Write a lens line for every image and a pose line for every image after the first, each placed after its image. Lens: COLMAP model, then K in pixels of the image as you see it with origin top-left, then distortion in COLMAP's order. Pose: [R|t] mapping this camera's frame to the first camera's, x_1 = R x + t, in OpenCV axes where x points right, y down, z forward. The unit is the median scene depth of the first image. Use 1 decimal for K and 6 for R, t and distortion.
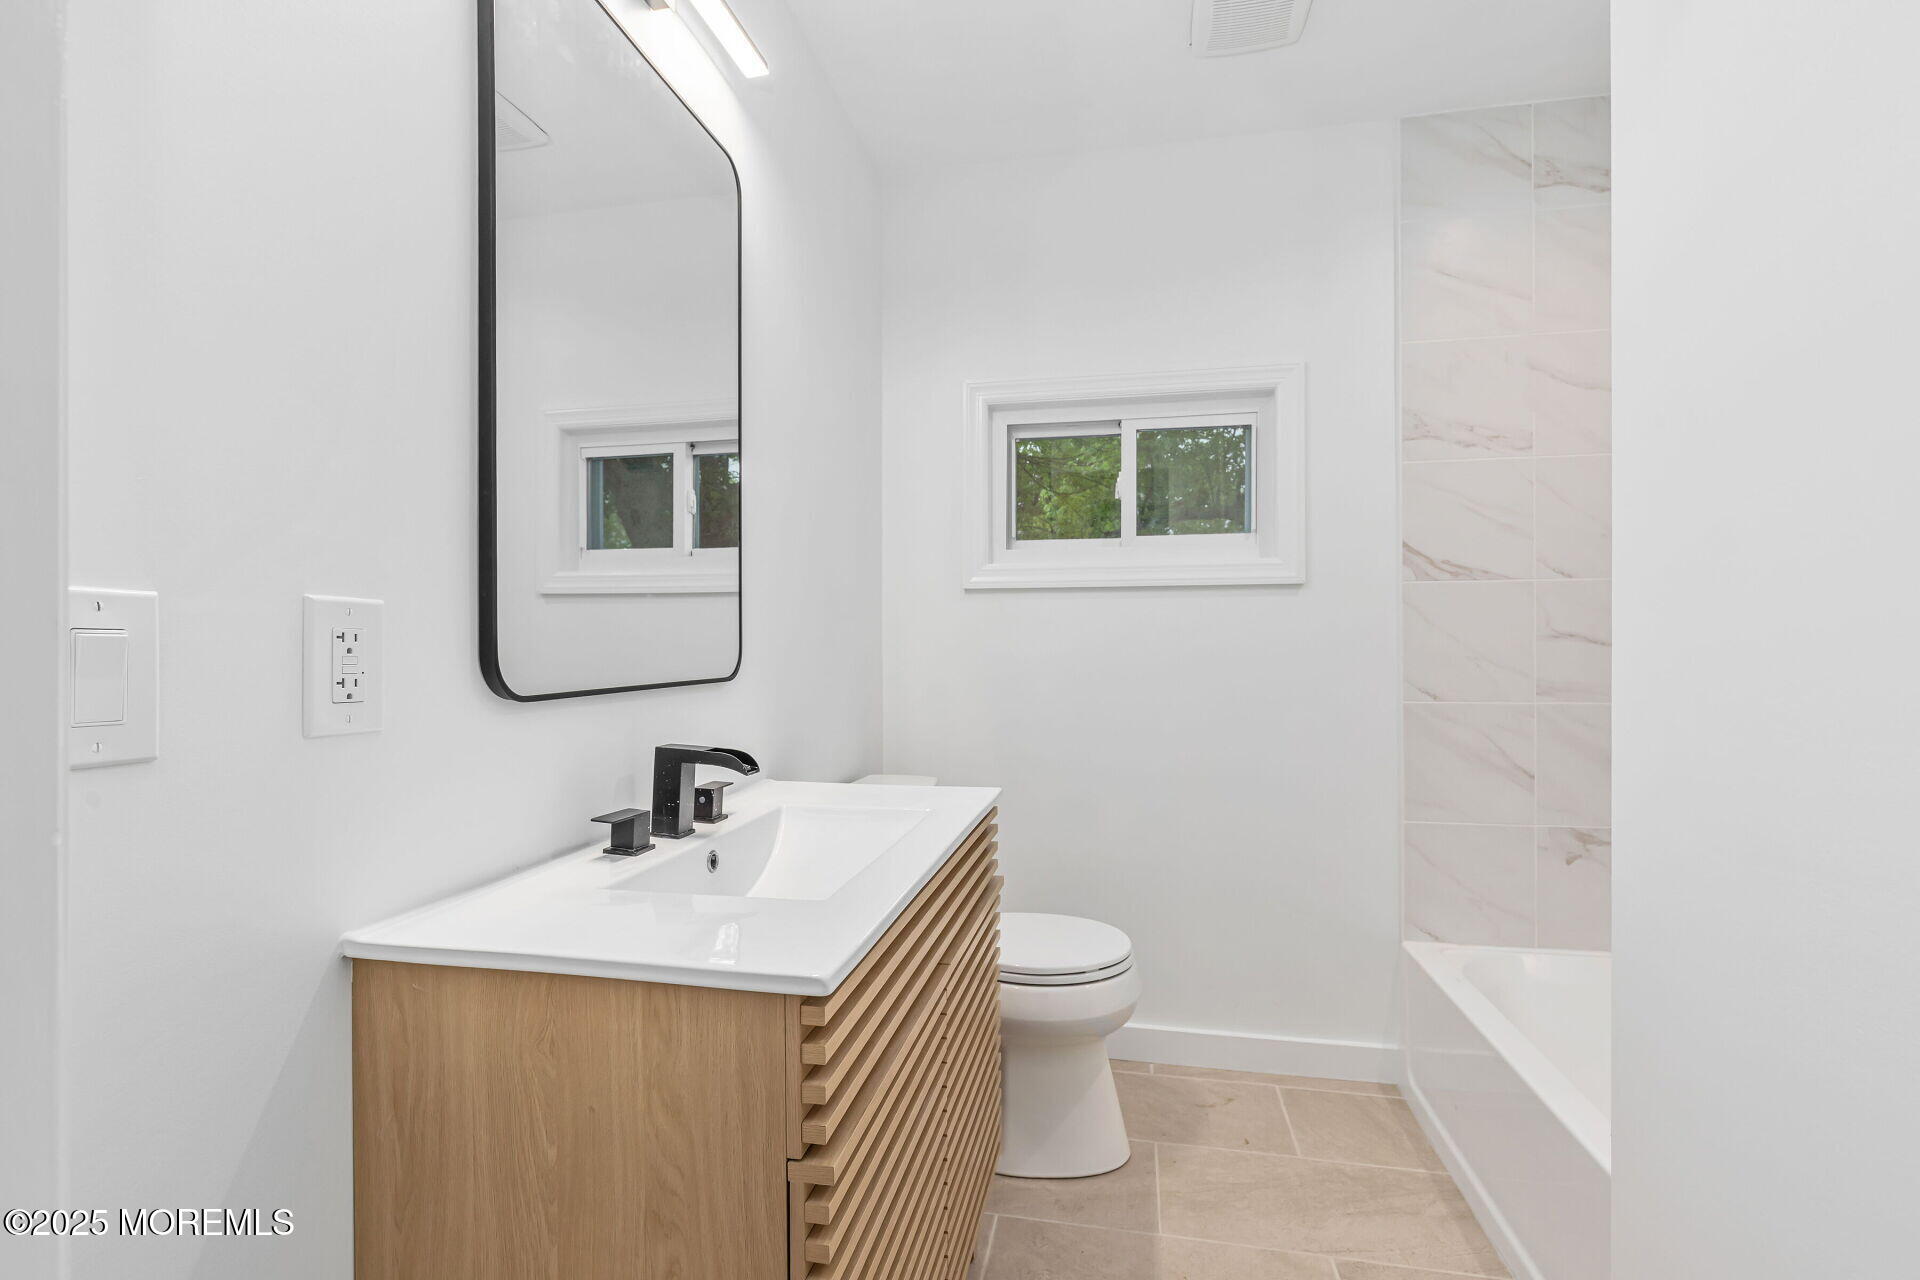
lens RADIAL K [[871.3, 0, 968.6], [0, 871.3, 646.8], [0, 0, 1]] dist [-0.000994, -0.000576]
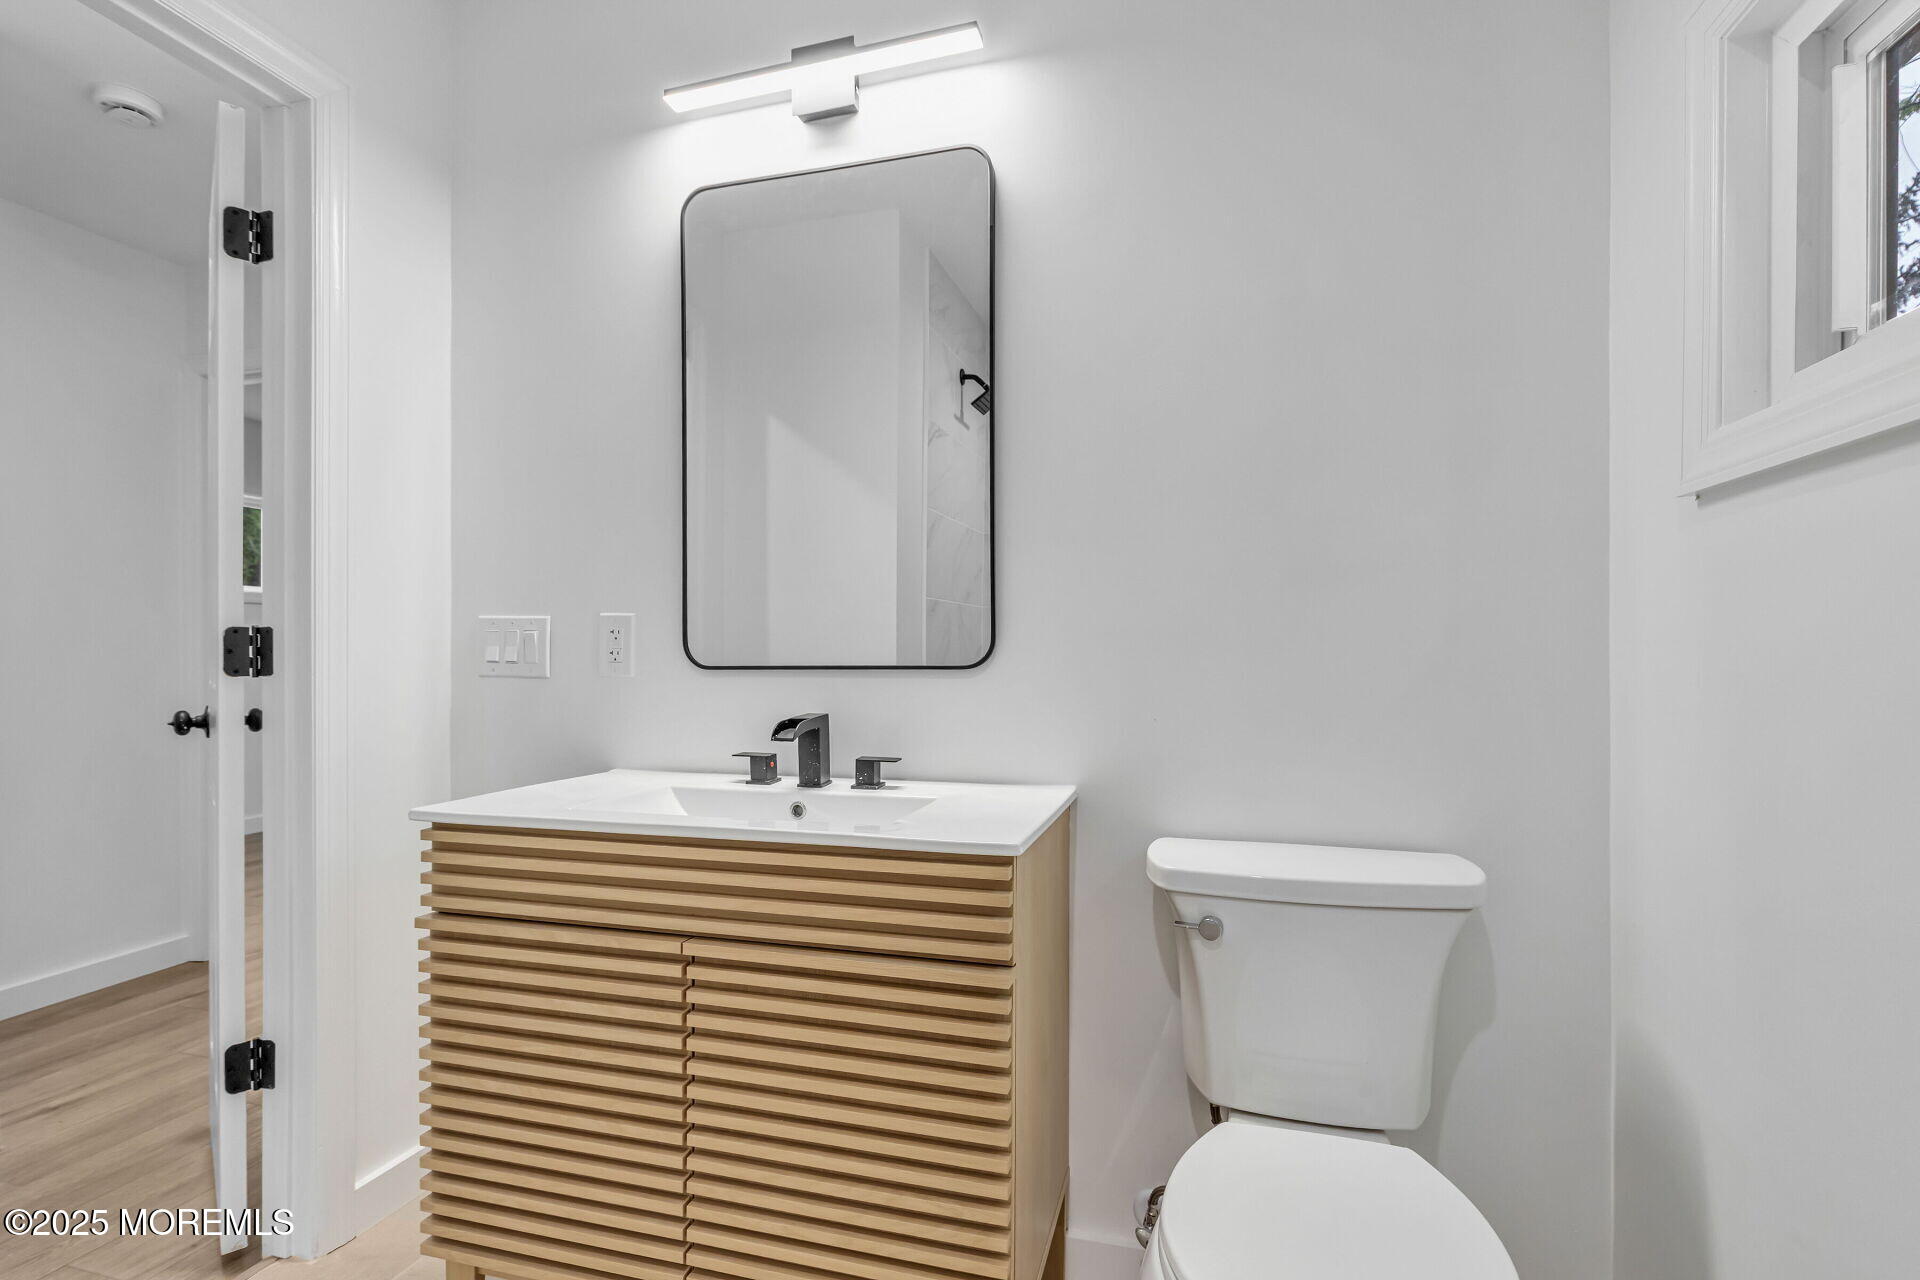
lens RADIAL K [[871.3, 0, 968.6], [0, 871.3, 646.8], [0, 0, 1]] dist [-0.000994, -0.000576]
pose [[-0.063853, 0.001178, -0.997959, 1.419023], [0.003445, 0.999994, 0.000960, 0.026778], [0.997953, -0.003376, -0.063857, 2.024696]]
